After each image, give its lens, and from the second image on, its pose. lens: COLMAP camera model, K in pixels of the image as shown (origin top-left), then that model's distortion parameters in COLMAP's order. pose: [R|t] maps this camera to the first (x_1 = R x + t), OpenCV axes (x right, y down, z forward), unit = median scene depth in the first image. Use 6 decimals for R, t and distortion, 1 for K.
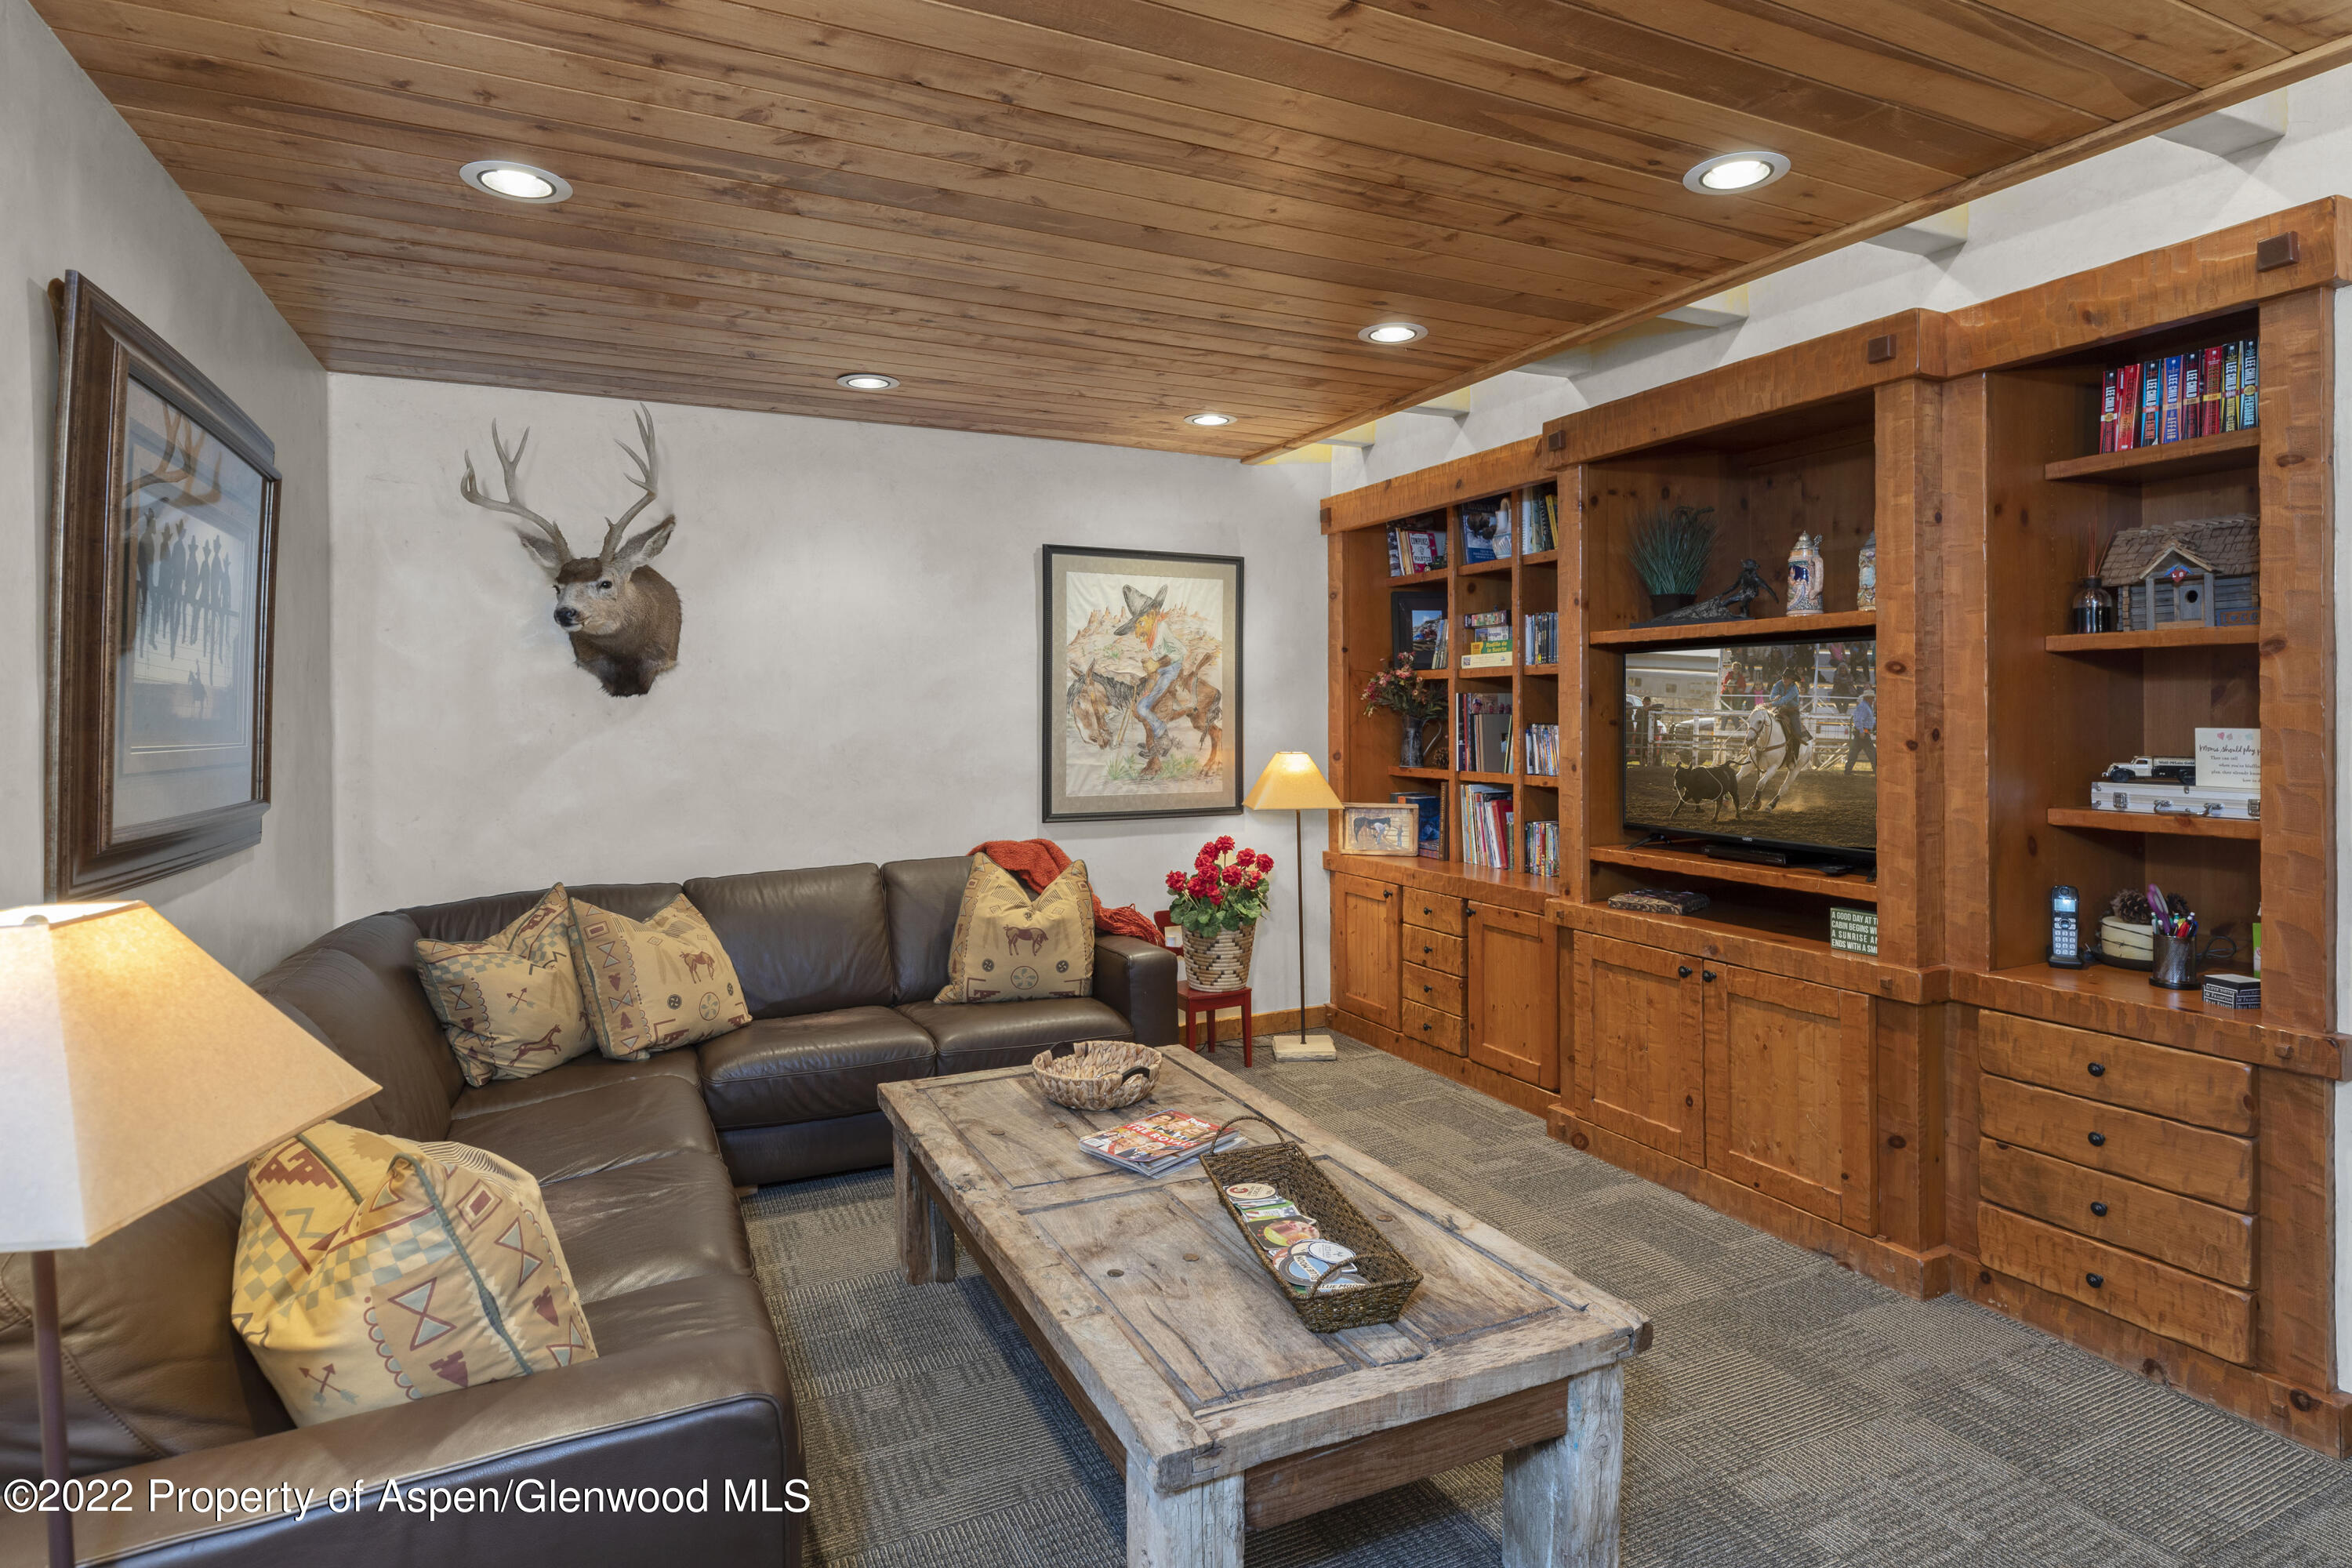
lens RADIAL K [[1276.8, 0, 1237.0], [0, 1276.8, 706.0], [0, 0, 1]] dist [0.004856, -0.000030]
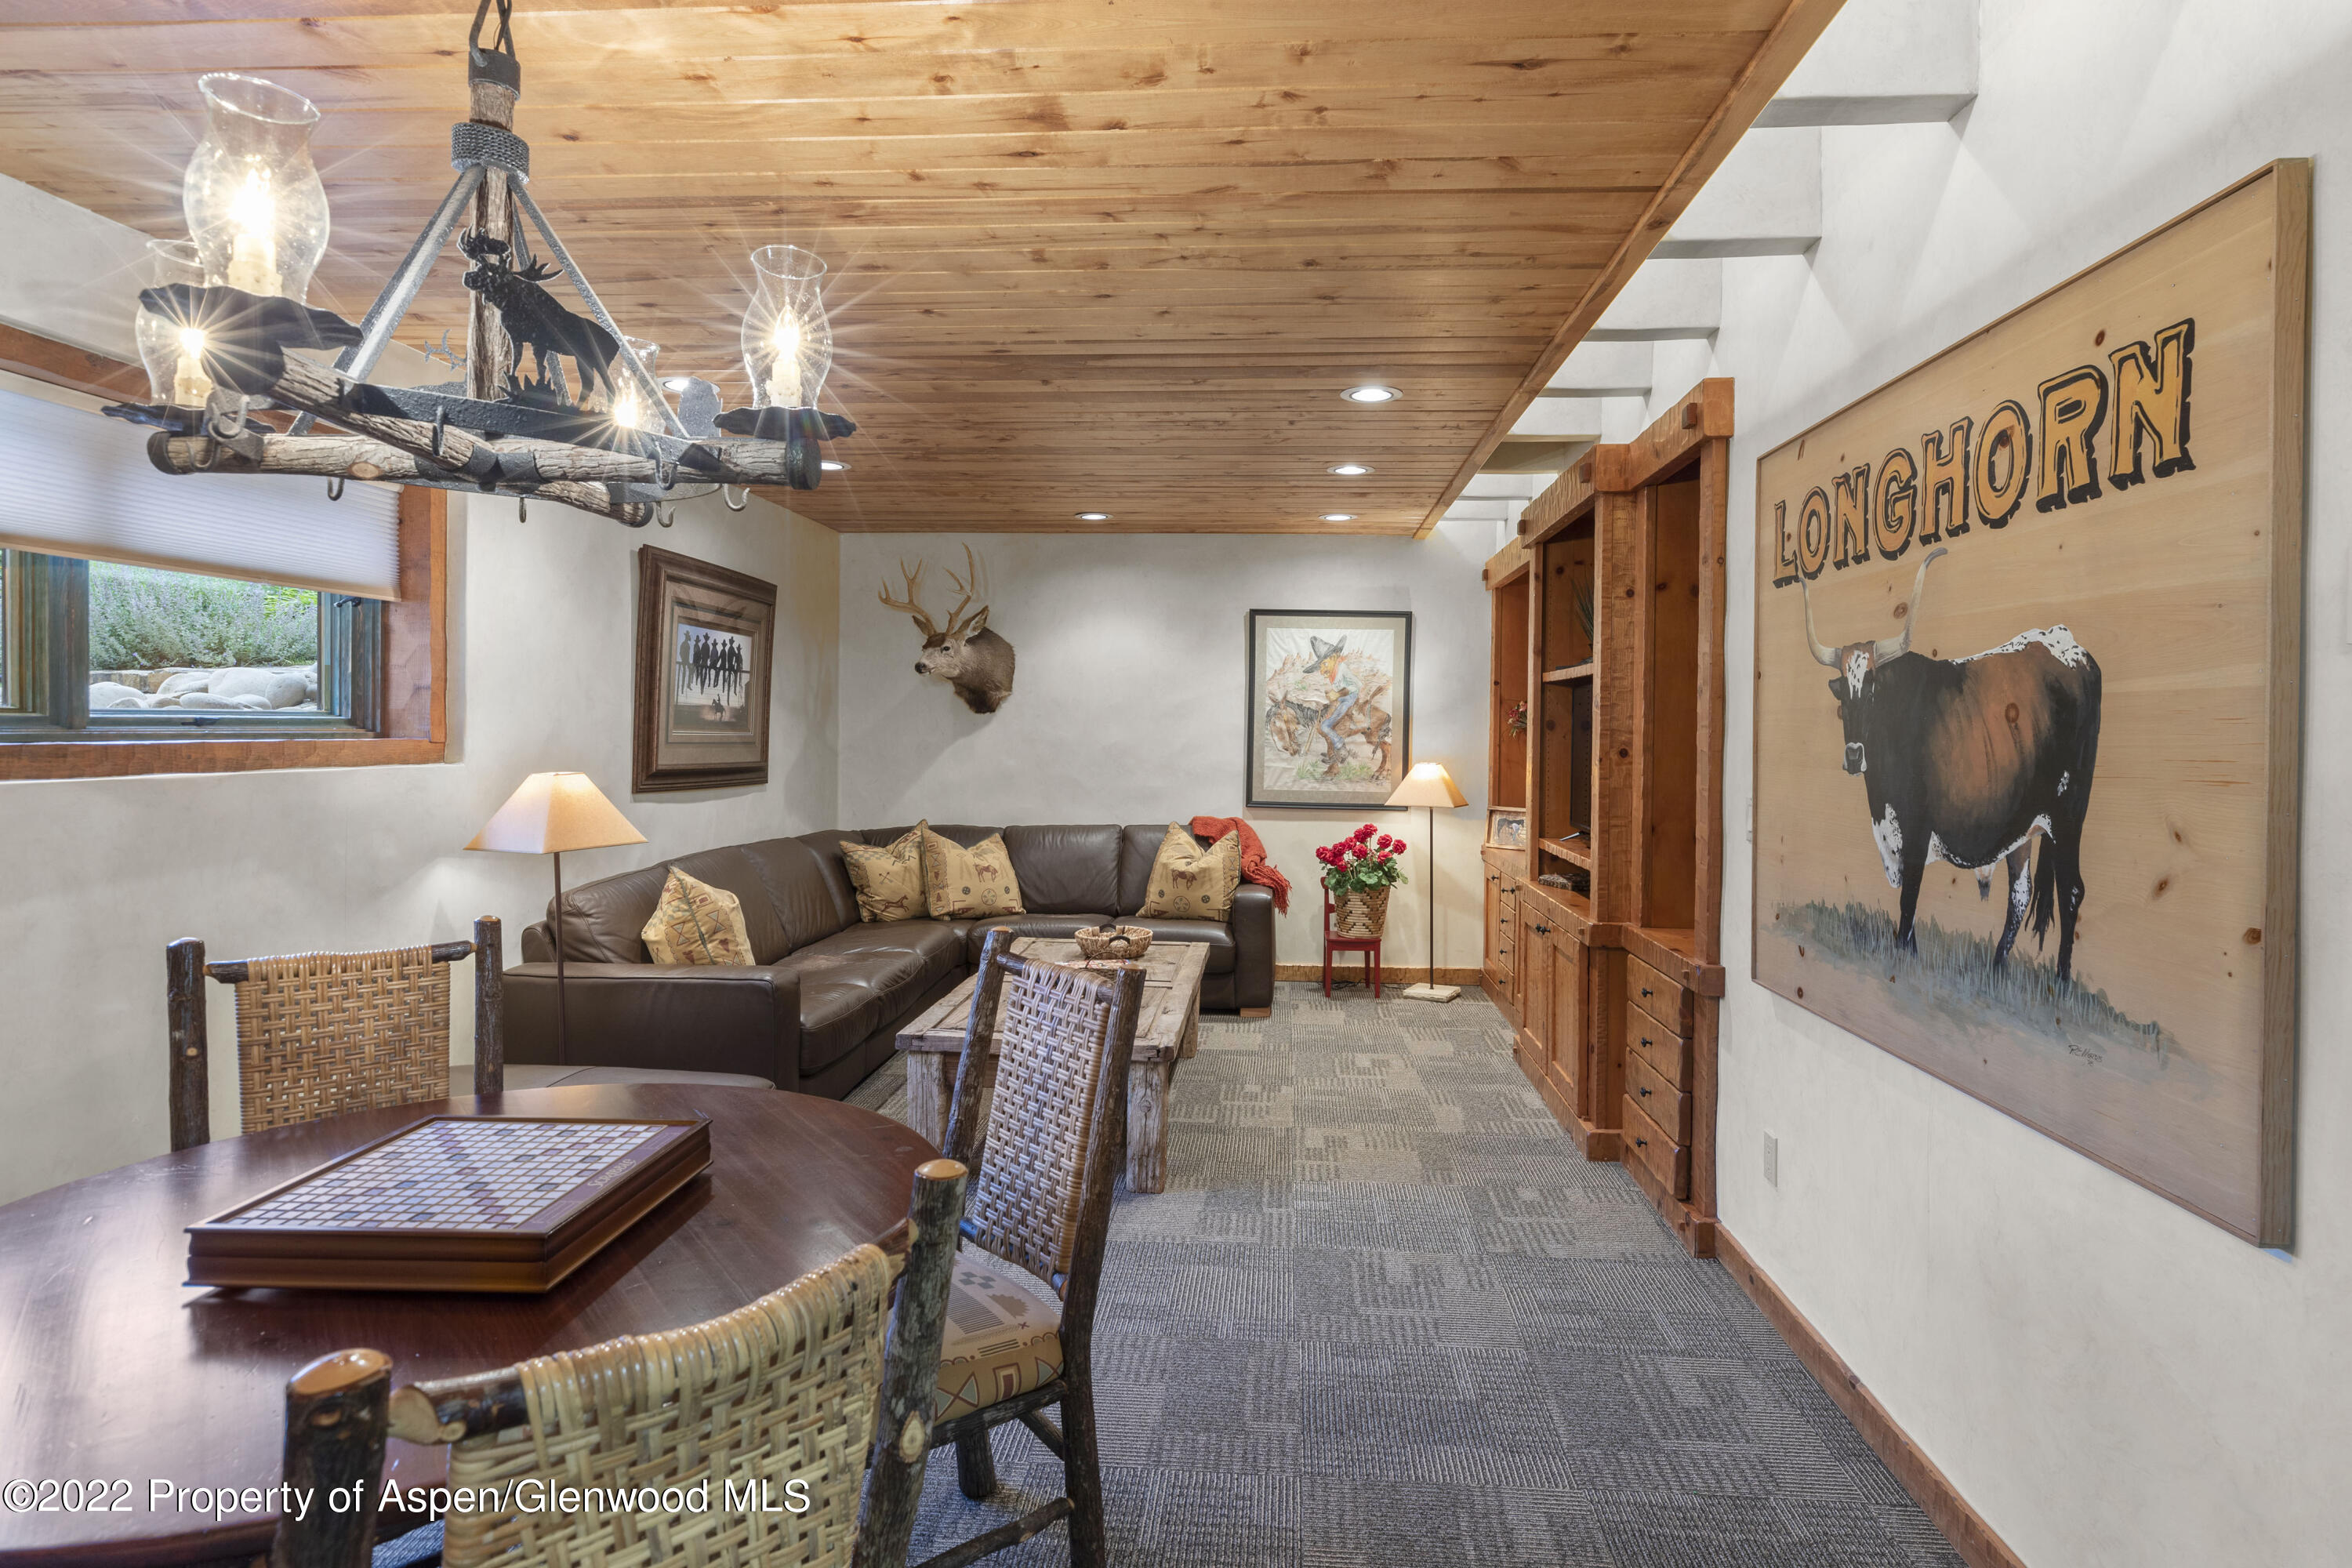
lens RADIAL K [[1302.0, 0, 1198.1], [0, 1302.0, 731.7], [0, 0, 1]] dist [0.014649, 0.000513]
pose [[0.859137, 0.019449, -0.511376, 0.530790], [-0.017781, 0.999809, 0.008153, -0.002210], [0.511437, 0.002089, 0.859318, -0.258400]]
